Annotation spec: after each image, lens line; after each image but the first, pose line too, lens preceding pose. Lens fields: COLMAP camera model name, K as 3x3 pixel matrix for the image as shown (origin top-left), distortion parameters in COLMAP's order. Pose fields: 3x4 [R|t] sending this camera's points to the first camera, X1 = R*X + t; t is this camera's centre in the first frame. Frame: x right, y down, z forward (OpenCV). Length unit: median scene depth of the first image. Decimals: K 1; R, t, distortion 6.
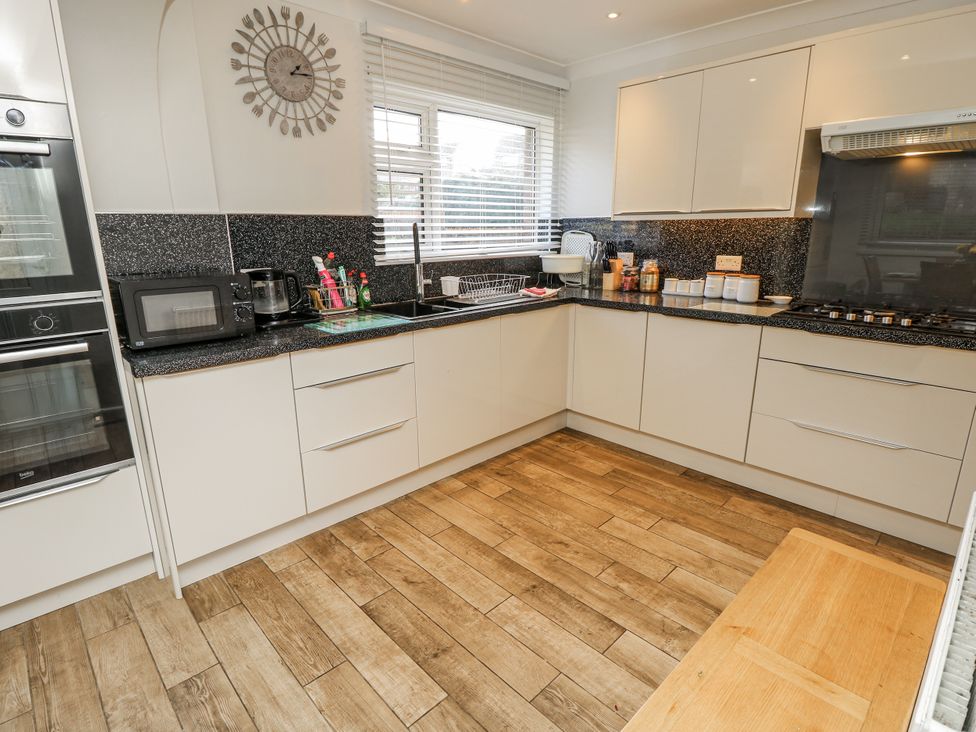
lens RADIAL K [[508.6, 0, 486.7], [0, 508.6, 361.4], [0, 0, 1]] dist [0.003559, -0.015394]
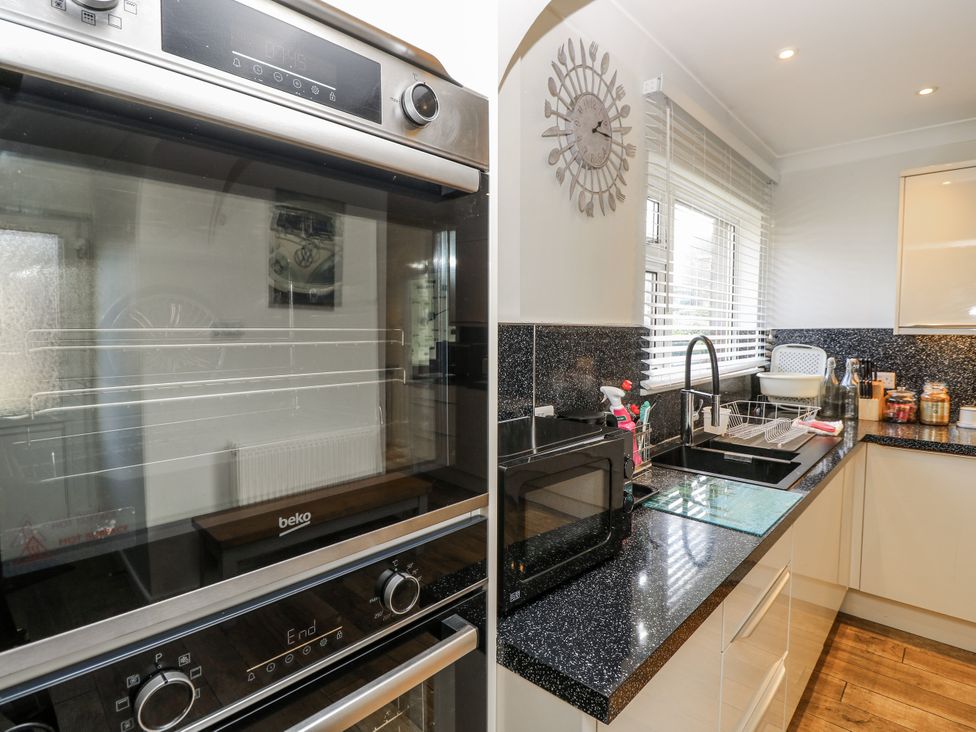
lens RADIAL K [[508.6, 0, 486.7], [0, 508.6, 361.4], [0, 0, 1]] dist [0.003559, -0.015394]
pose [[0.998975, 0.005623, 0.044922, -0.443729], [0.003386, 0.980196, -0.198000, -0.092251], [-0.045146, 0.197949, 0.979172, 0.302632]]
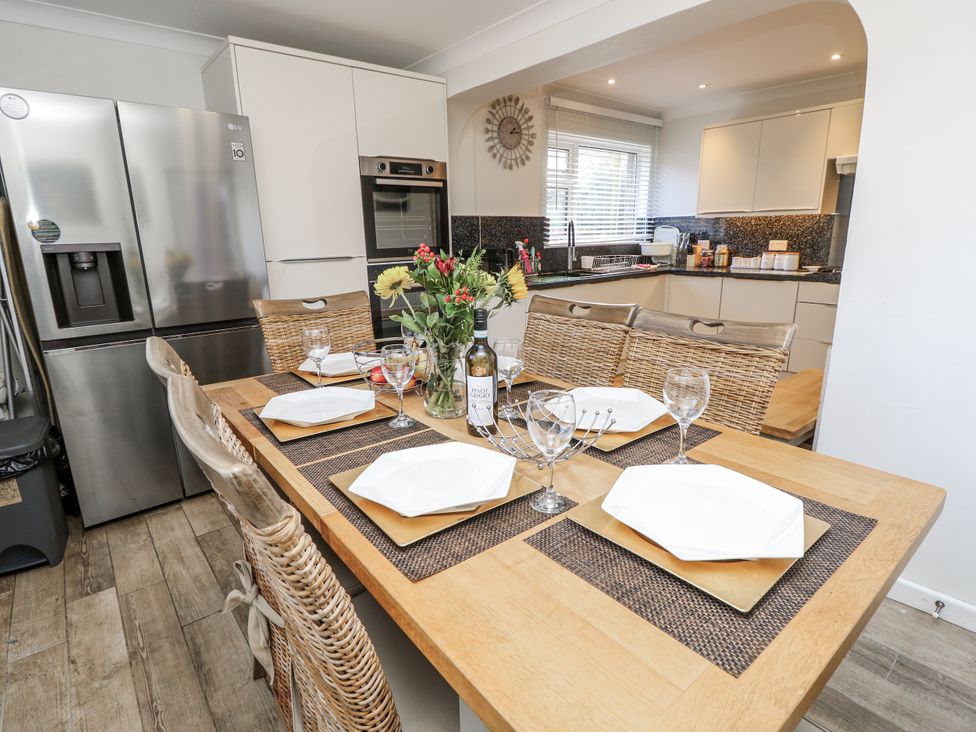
lens RADIAL K [[511.0, 0, 488.0], [0, 511.0, 366.0], [0, 0, 1]] dist [-0.002031, -0.000871]
pose [[0.997030, 0.008672, -0.076525, -0.256179], [-0.008511, 0.999961, 0.002433, 0.165609], [0.076543, -0.001774, 0.997065, -0.561985]]
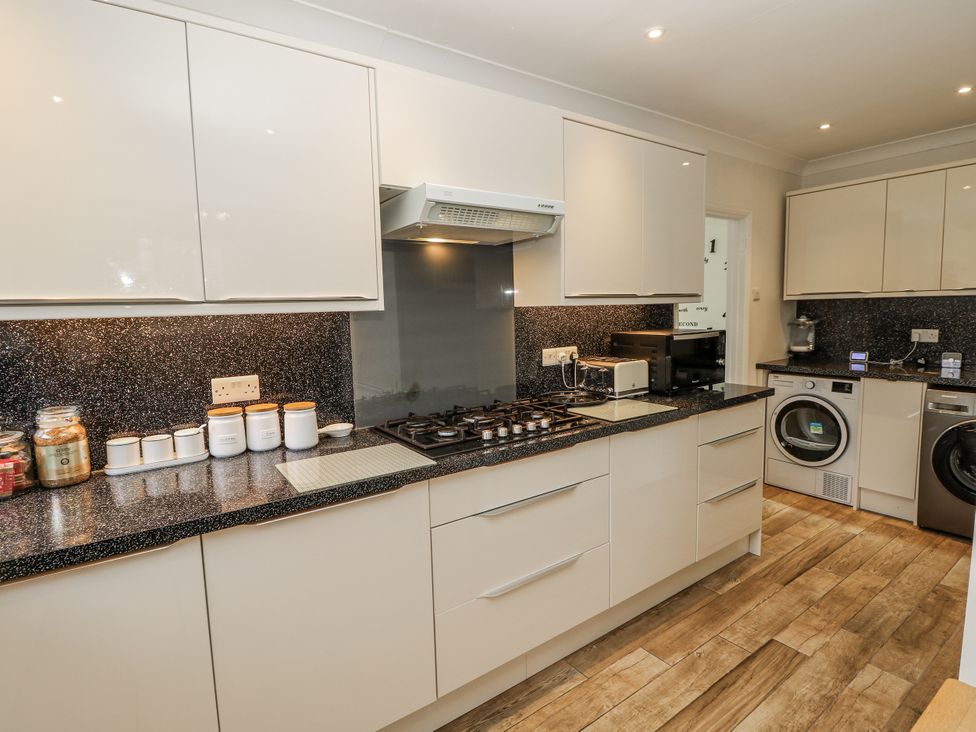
lens RADIAL K [[508.6, 0, 486.7], [0, 508.6, 361.4], [0, 0, 1]] dist [0.003559, -0.015394]
pose [[0.149032, -0.097935, 0.983971, -0.038542], [0.273314, 0.960397, 0.054192, -0.182780], [-0.950310, 0.260856, 0.169897, 0.648681]]
